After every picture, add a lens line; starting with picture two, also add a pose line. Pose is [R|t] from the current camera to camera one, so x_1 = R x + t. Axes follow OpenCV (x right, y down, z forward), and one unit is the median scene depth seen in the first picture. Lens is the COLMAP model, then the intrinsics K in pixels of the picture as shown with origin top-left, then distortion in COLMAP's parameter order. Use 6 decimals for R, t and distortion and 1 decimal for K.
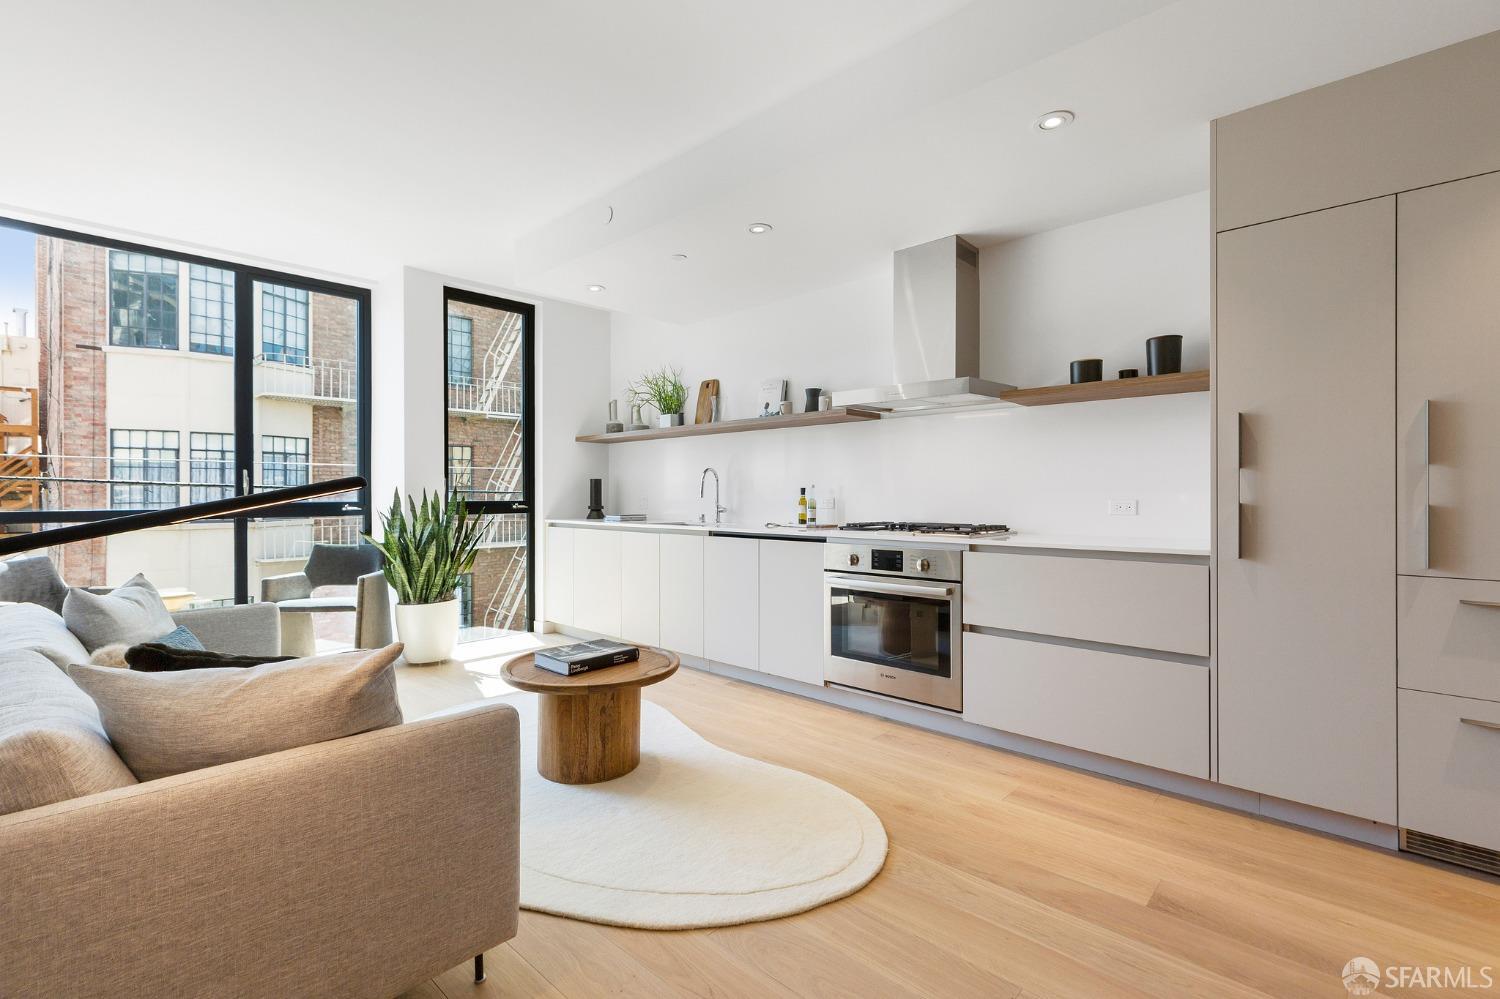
lens RADIAL K [[677.9, 0, 740.8], [0, 677.9, 494.8], [0, 0, 1]] dist [0.002299, -0.000160]
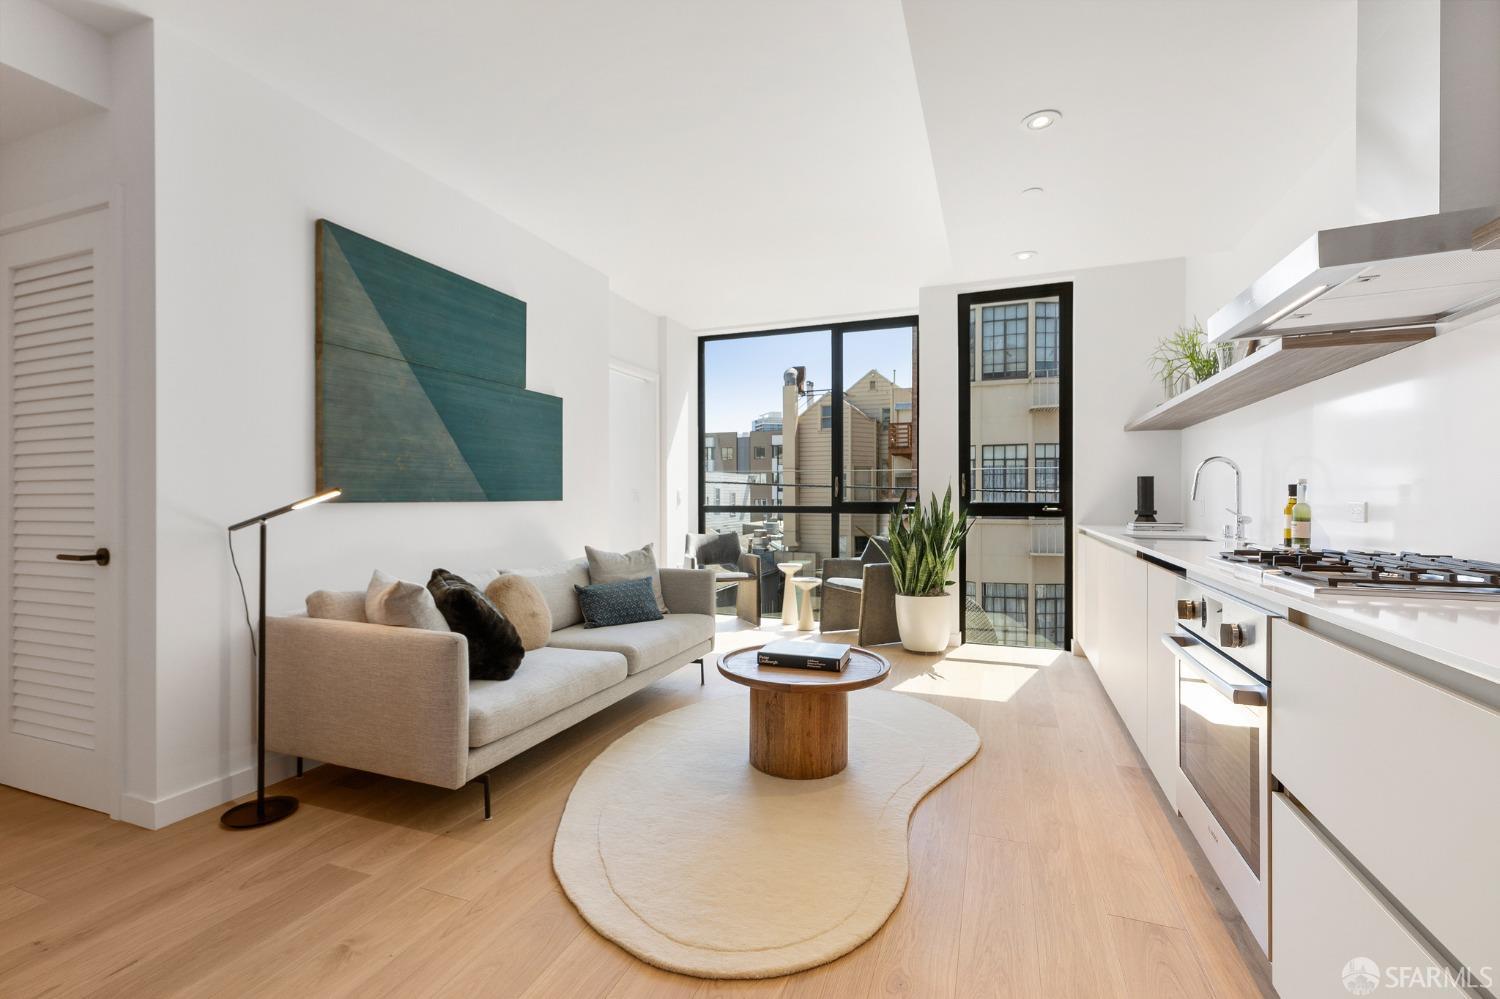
lens RADIAL K [[672.6, 0, 742.9], [0, 672.6, 490.8], [0, 0, 1]] dist [0.004848, 0.000440]
pose [[0.383457, -0.006607, -0.923535, 0.415967], [-0.001166, 0.999970, -0.007638, 0.000108], [0.923558, 0.004006, 0.383438, 0.326245]]
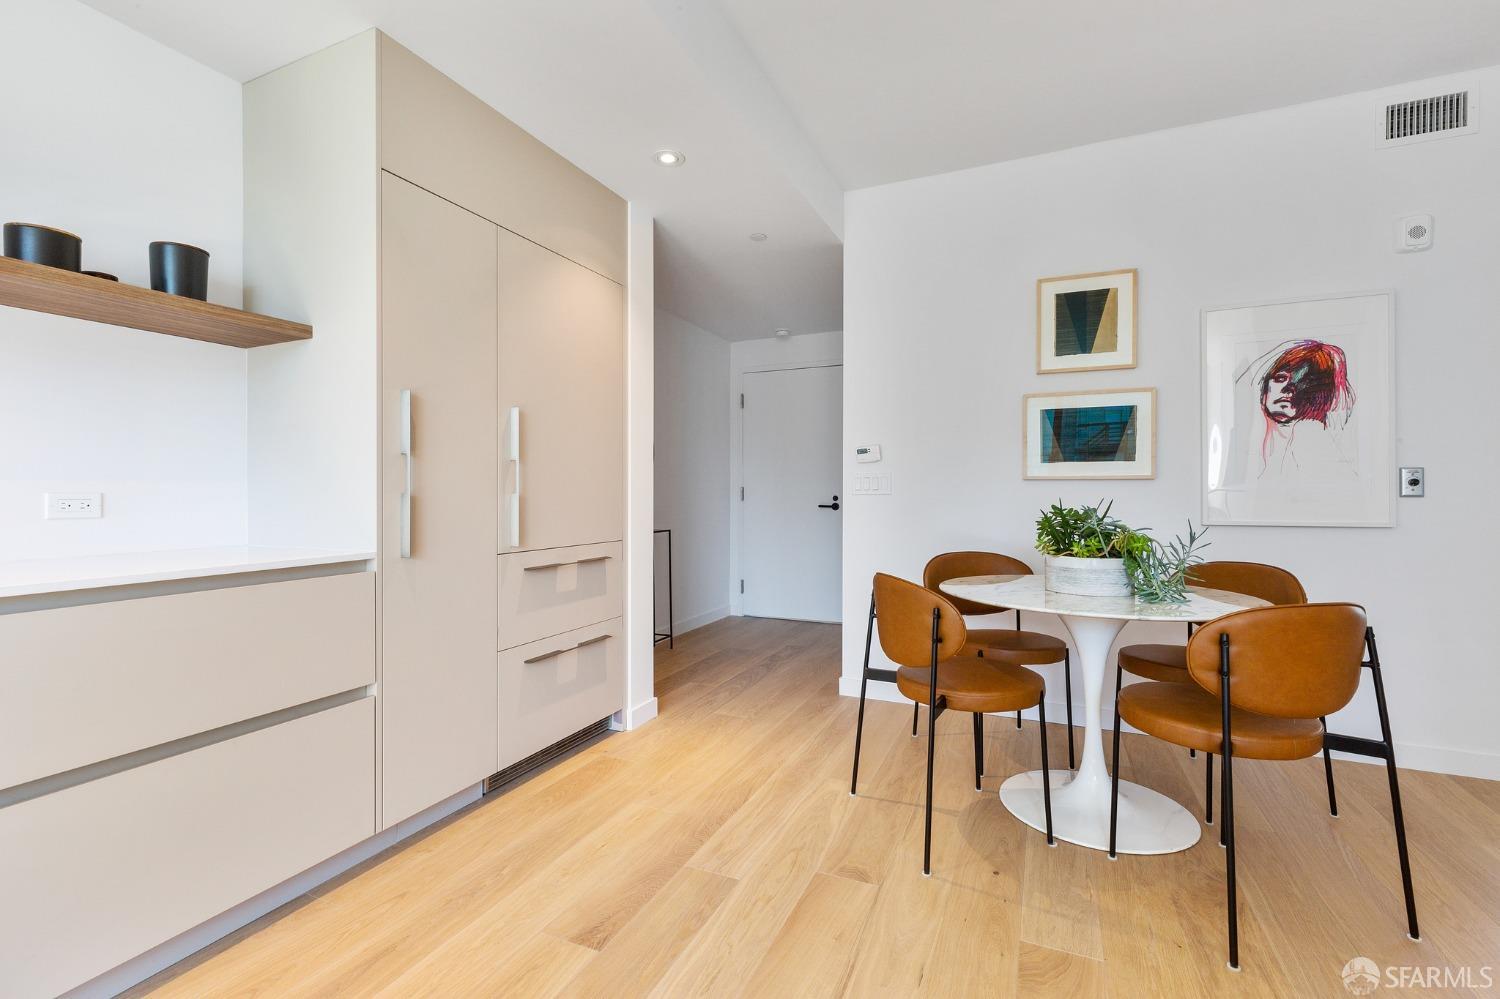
lens RADIAL K [[672.6, 0, 742.9], [0, 672.6, 490.8], [0, 0, 1]] dist [0.004848, 0.000440]
pose [[-0.323709, 0.004803, 0.946145, -0.115407], [0.001259, 0.999988, -0.004646, 0.007585], [-0.946156, -0.000312, -0.323711, 0.448221]]
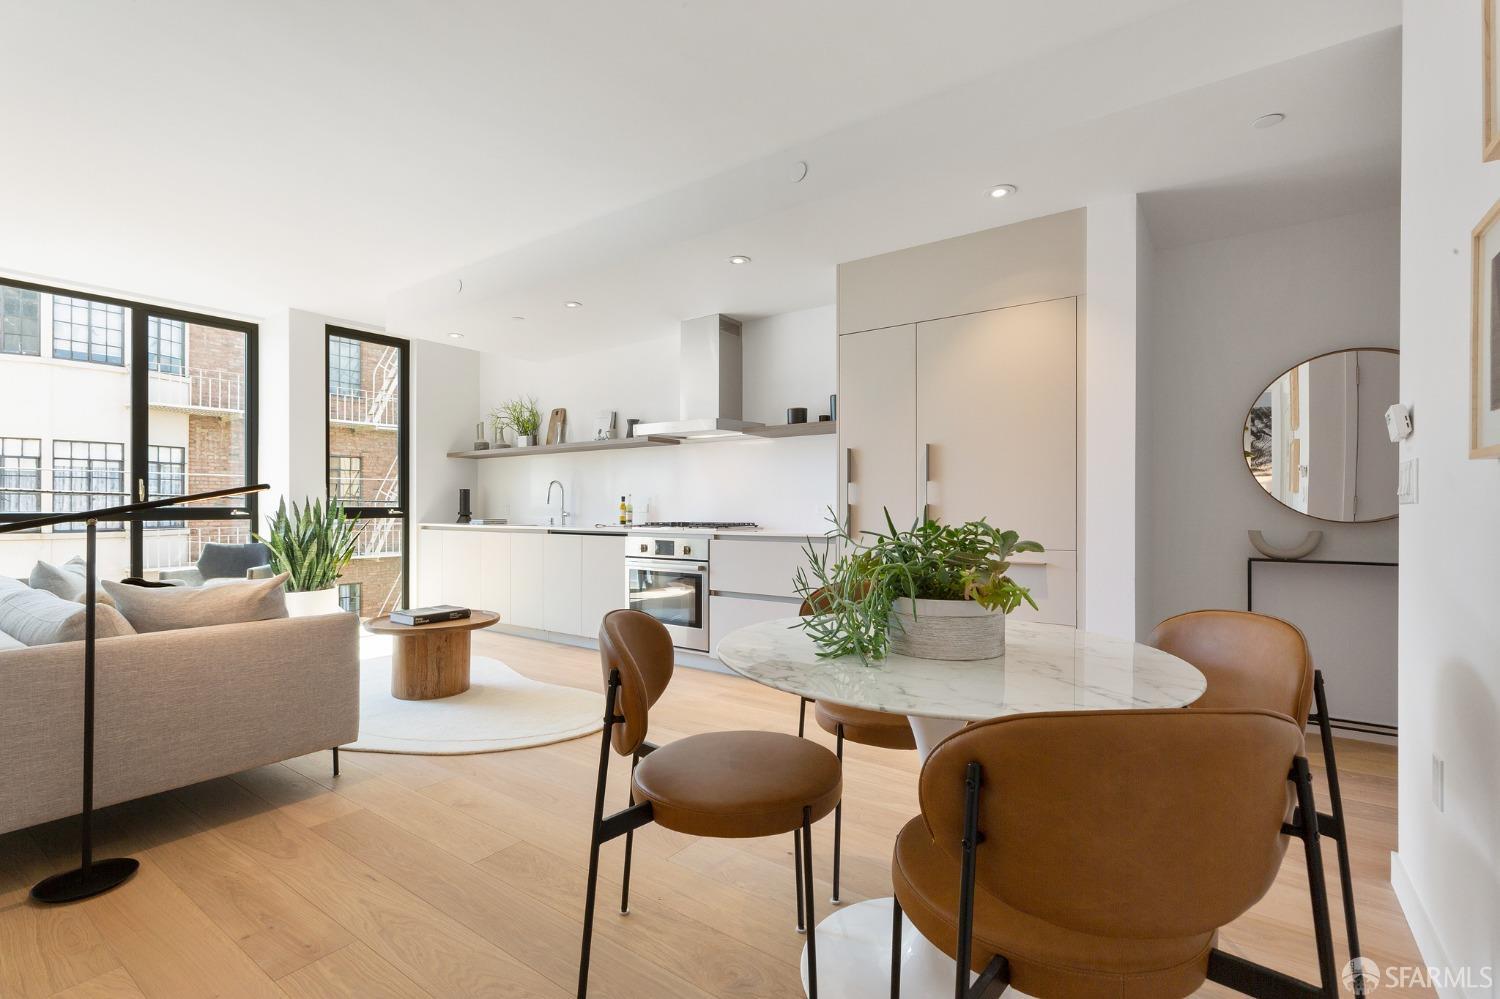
lens RADIAL K [[680.7, 0, 747.2], [0, 680.7, 506.2], [0, 0, 1]] dist [0.001805, 0.000284]
pose [[0.991230, 0.001792, 0.132136, 0.144842], [-0.001481, 0.999996, -0.002452, 0.010552], [-0.132140, 0.002235, 0.991229, -0.295168]]
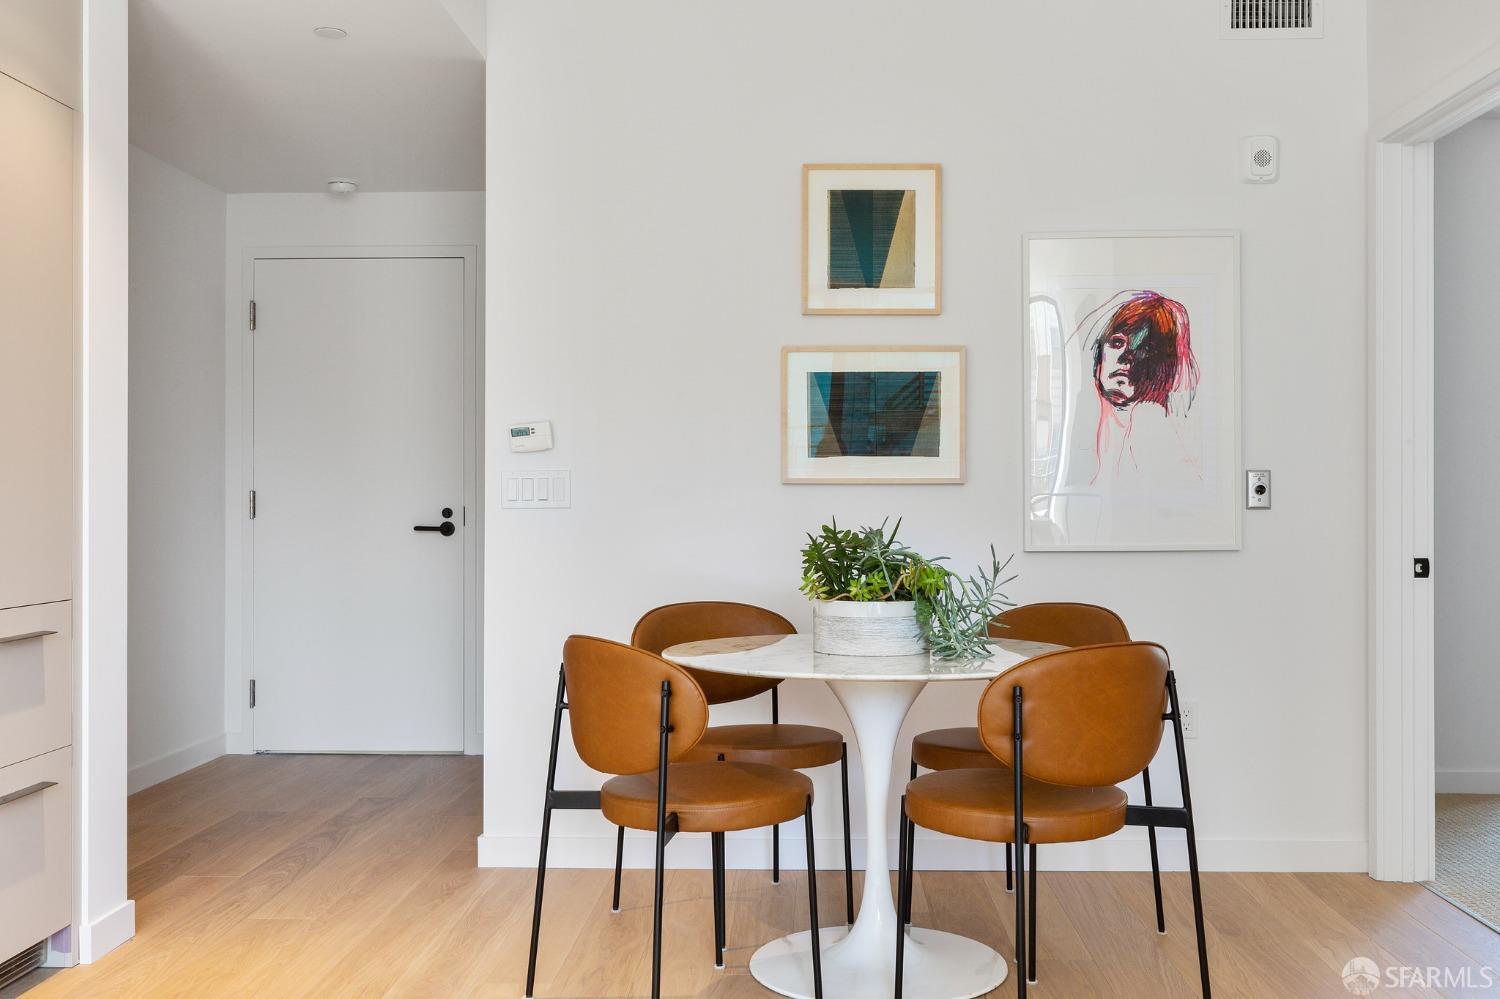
lens RADIAL K [[1470.7, 0, 775.7], [0, 1470.7, 492.2], [0, 0, 1]] dist [-0.000244, -0.002359]
pose [[-0.661929, 0.004345, 0.749554, -0.258771], [0.003477, 0.999990, -0.002726, 0.001078], [-0.749558, 0.000802, -0.661938, 0.579632]]
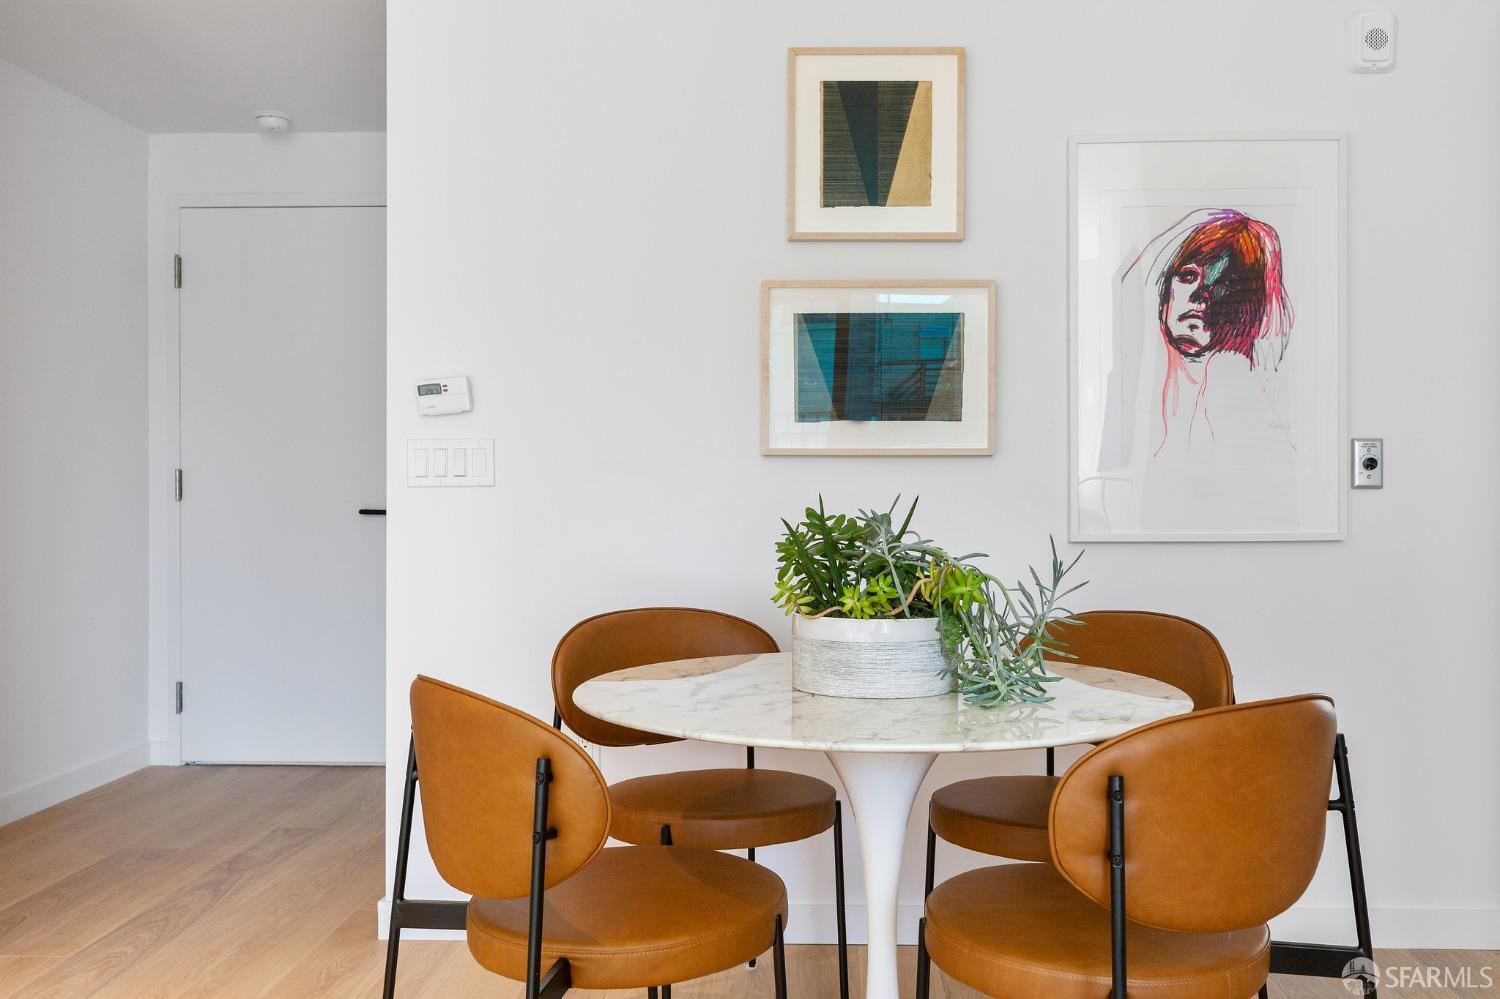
lens RADIAL K [[1301.3, 0, 800.3], [0, 1301.3, 491.5], [0, 0, 1]] dist [0.004663, 0.009259]
pose [[-0.666796, -0.002919, 0.745235, -0.051969], [0.002509, 0.999978, 0.006161, 0.007439], [-0.745236, 0.005978, -0.666774, 0.370789]]
